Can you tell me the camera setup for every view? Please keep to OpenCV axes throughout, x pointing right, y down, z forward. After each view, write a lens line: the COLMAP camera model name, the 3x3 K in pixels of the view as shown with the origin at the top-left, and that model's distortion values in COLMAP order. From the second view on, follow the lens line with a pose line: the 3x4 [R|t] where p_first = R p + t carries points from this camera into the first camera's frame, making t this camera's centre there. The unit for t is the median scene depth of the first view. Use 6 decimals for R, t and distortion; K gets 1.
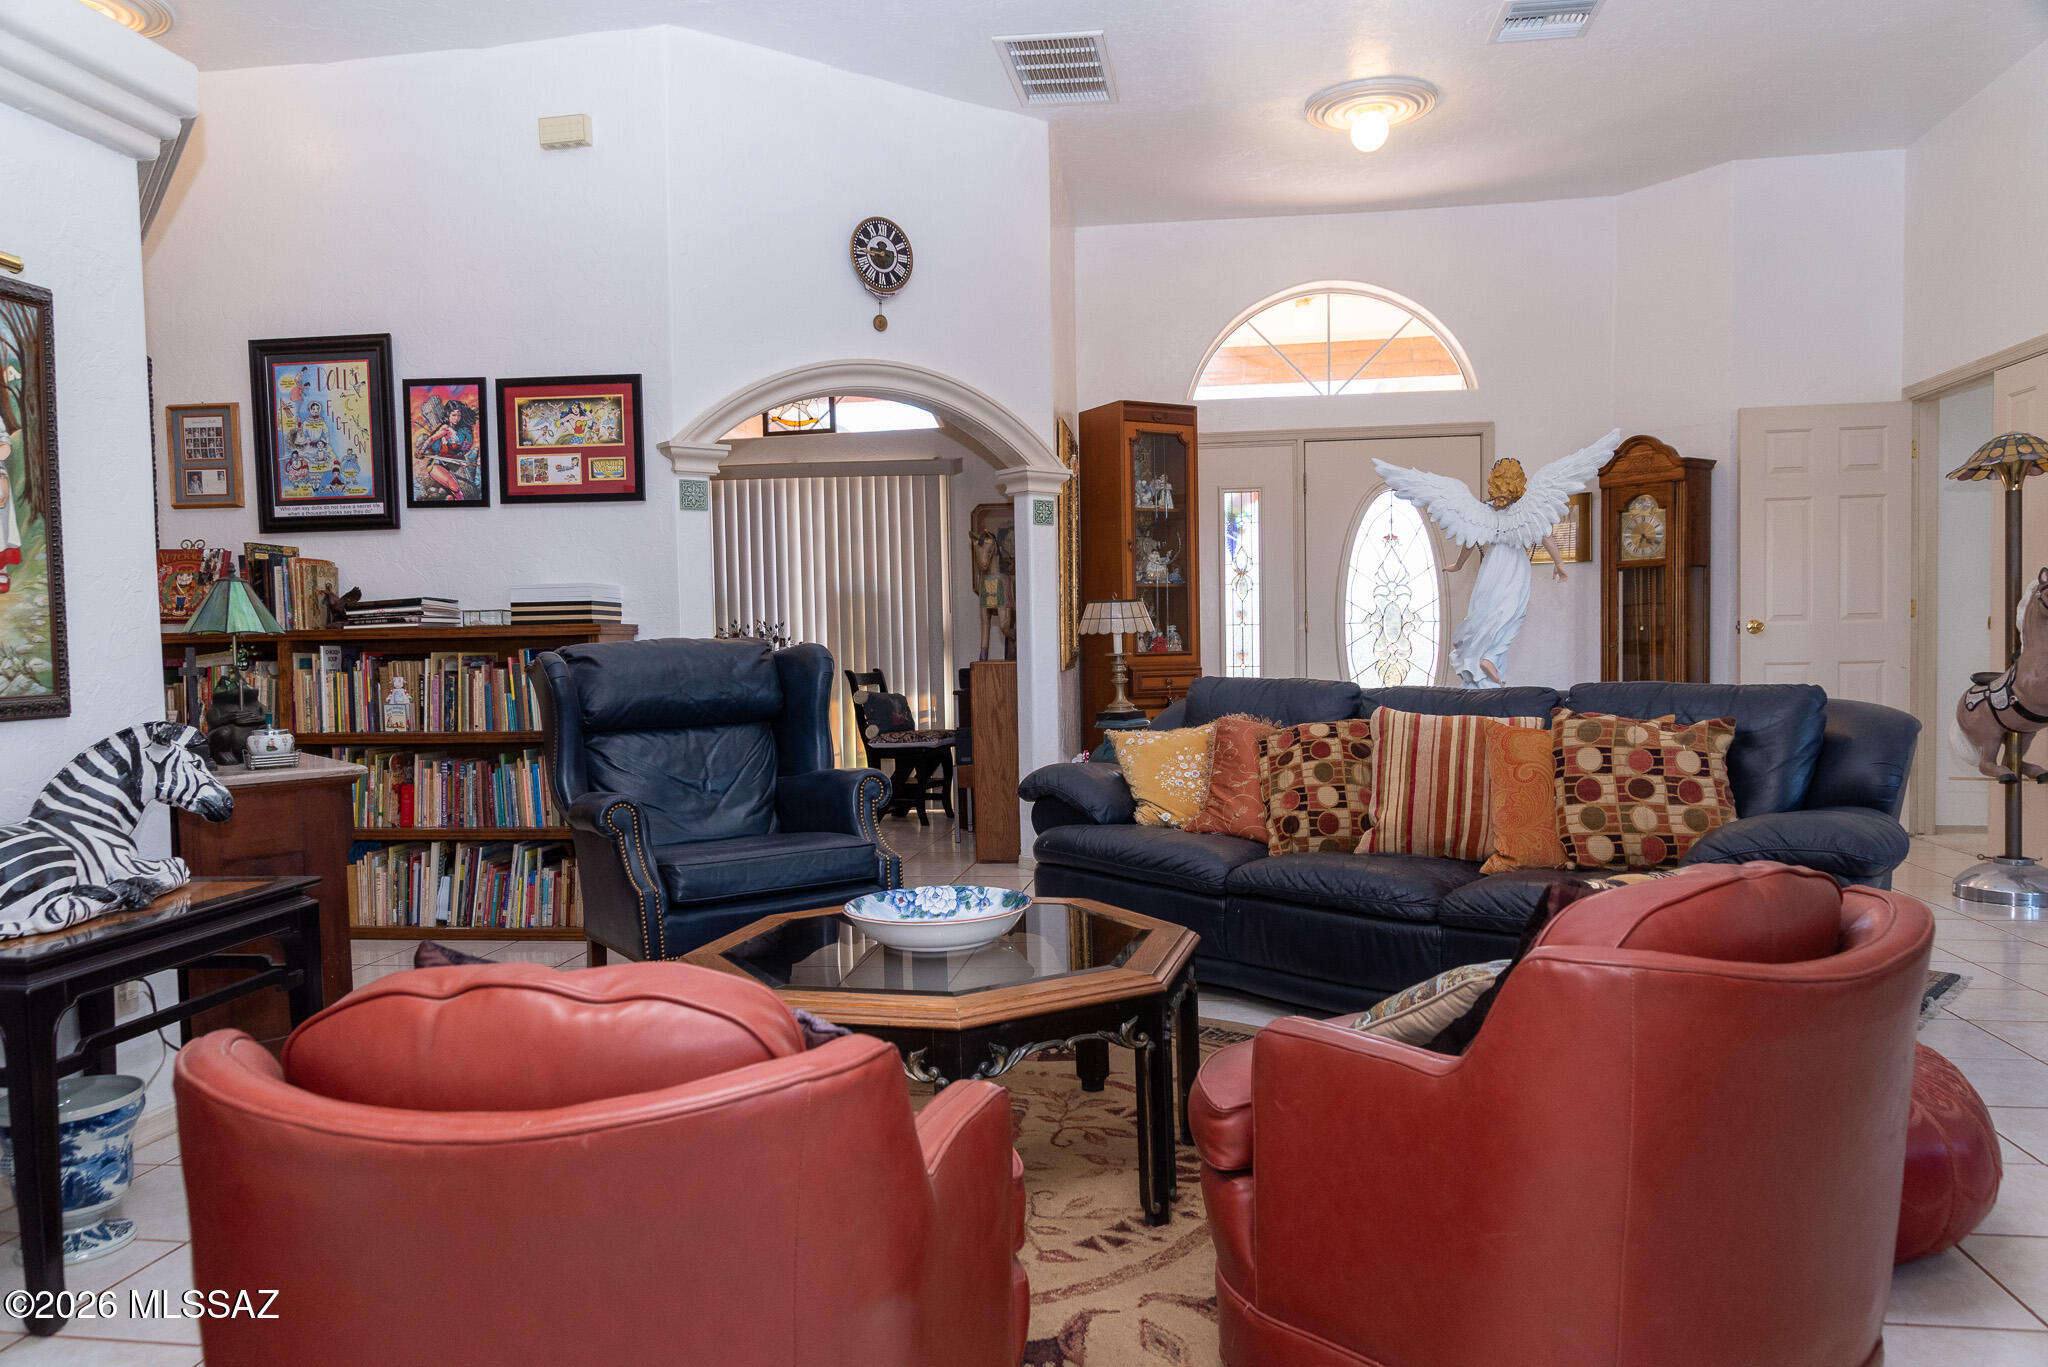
lens RADIAL K [[1391.9, 0, 1025.0], [0, 1391.9, 689.1], [0, 0, 1]] dist [0.007422, 0.001612]
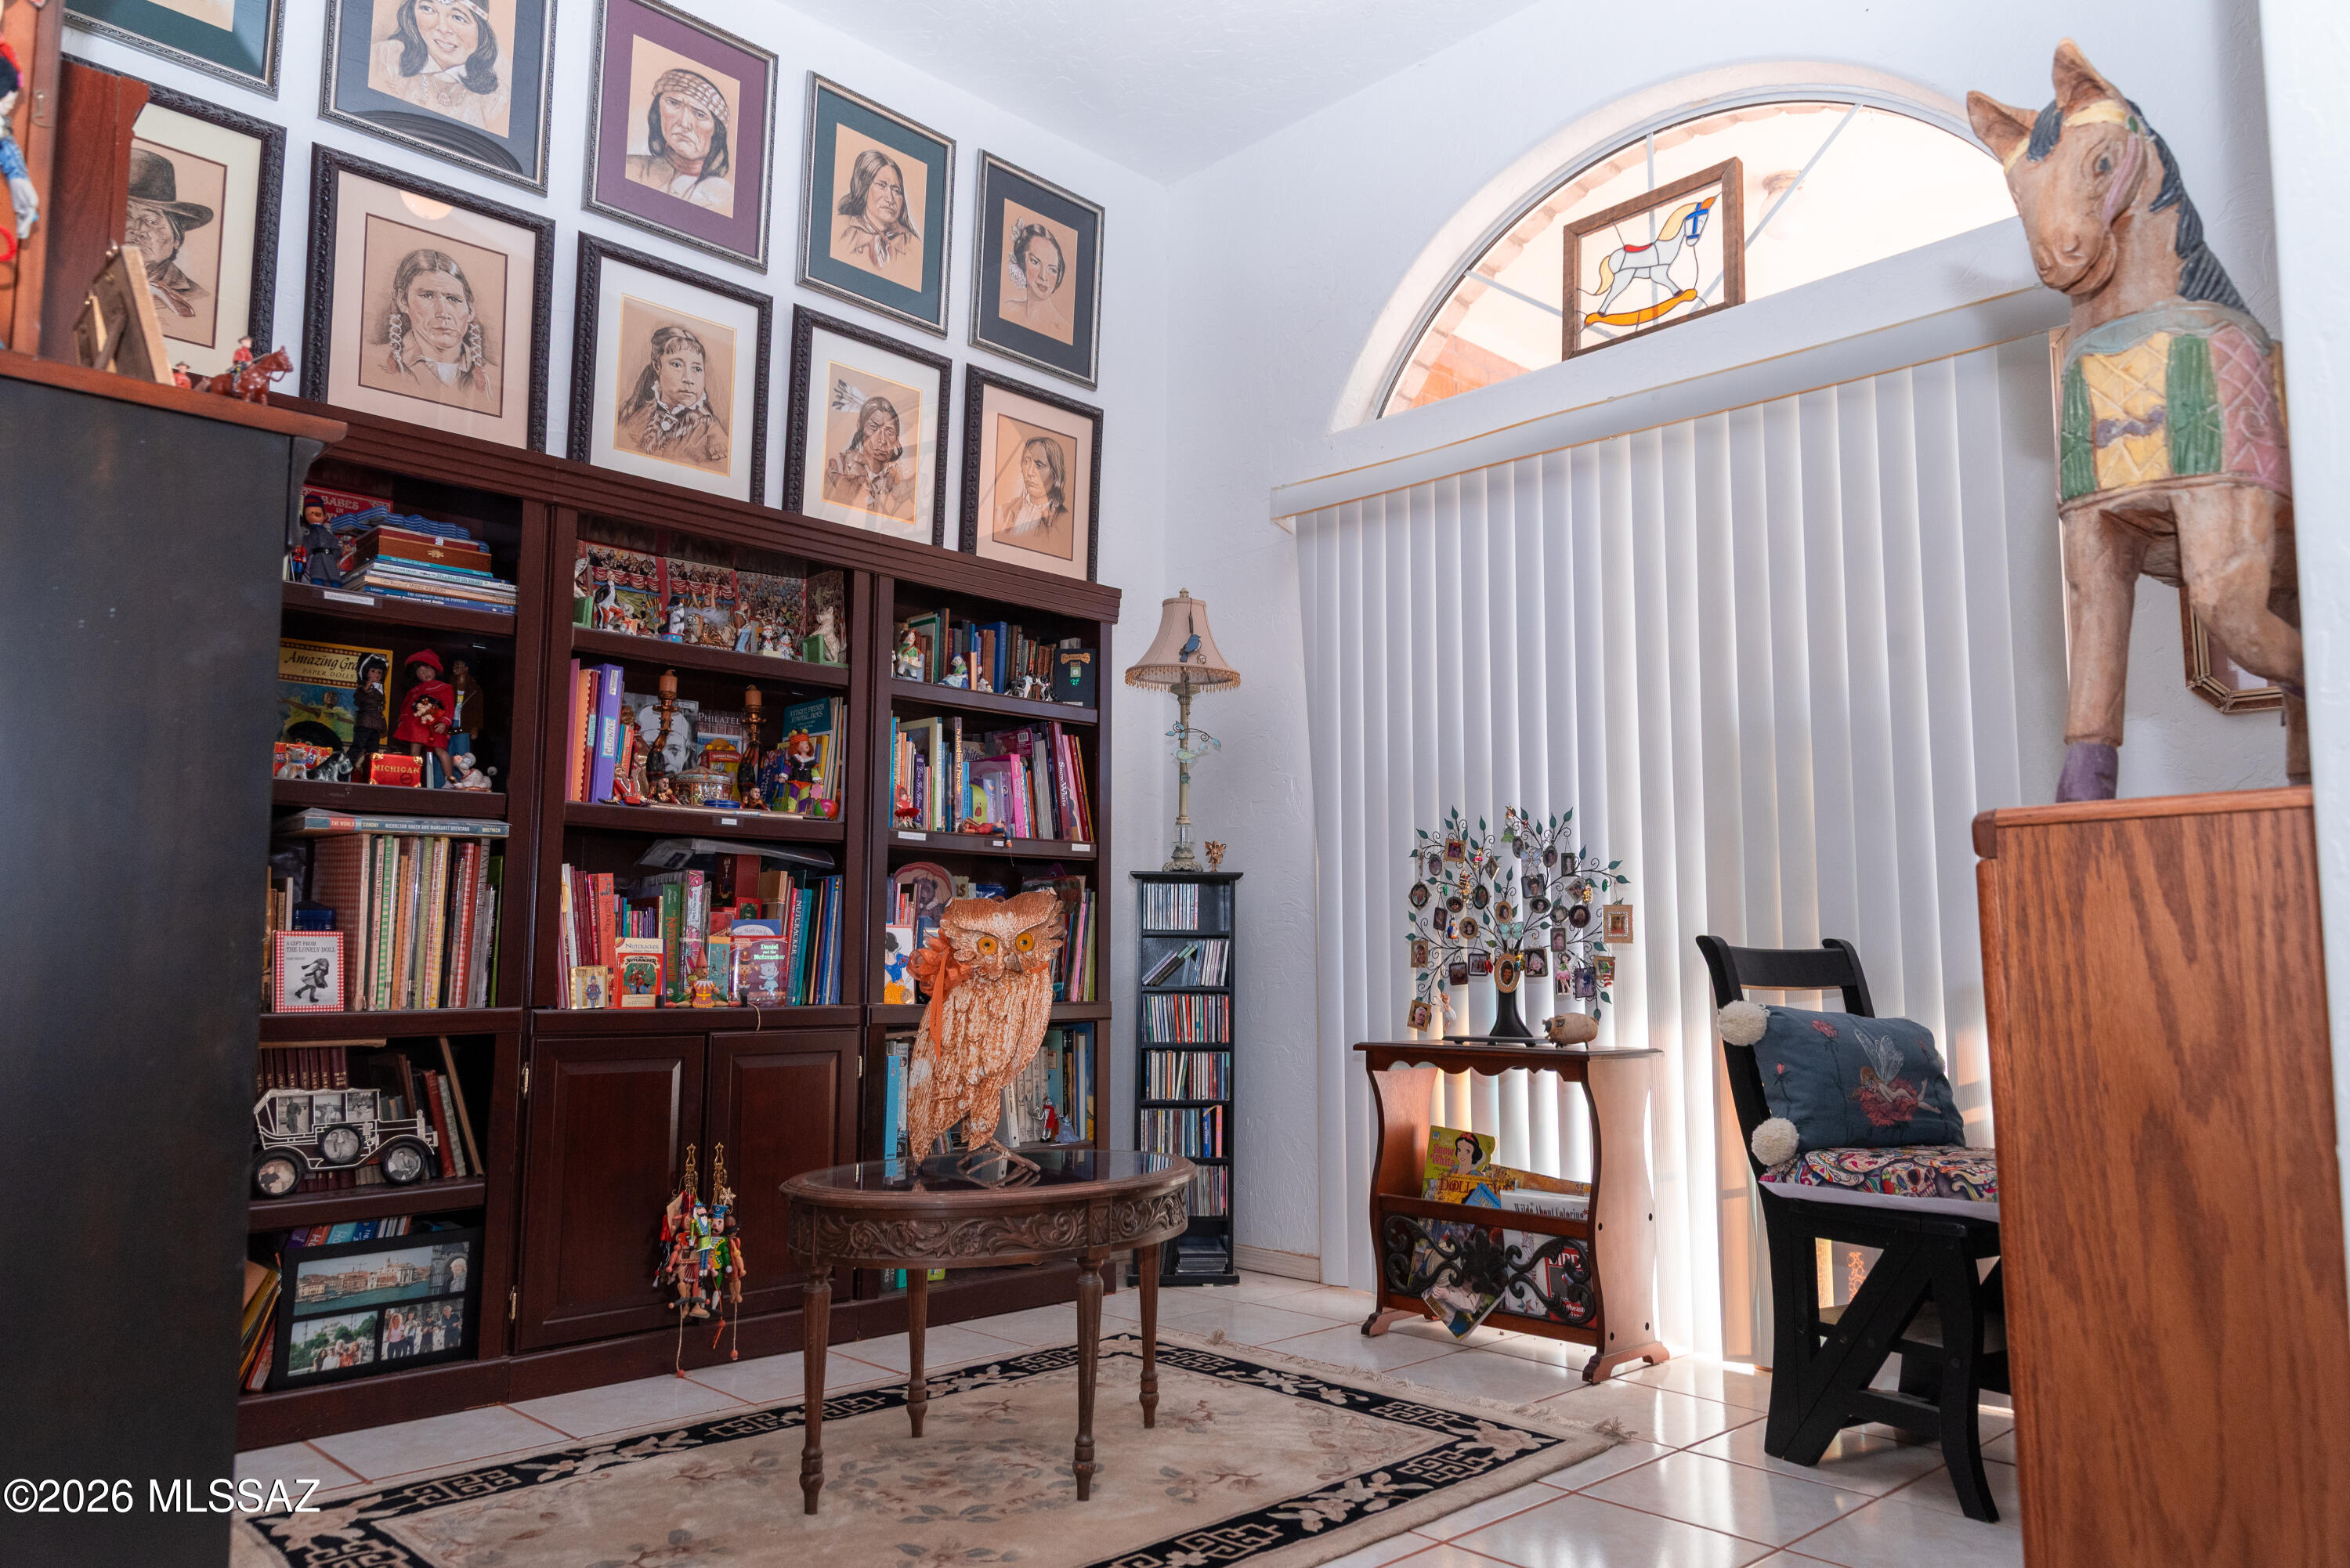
lens RADIAL K [[1597.0, 0, 1175.7], [0, 1597.0, 782.4], [0, 0, 1]] dist [0.007422, 0.001612]
pose [[0.789314, -0.044346, -0.612386, 0.001908], [-0.047050, 0.990087, -0.132341, 0.005932], [0.612184, 0.133272, 0.779403, 0.641349]]
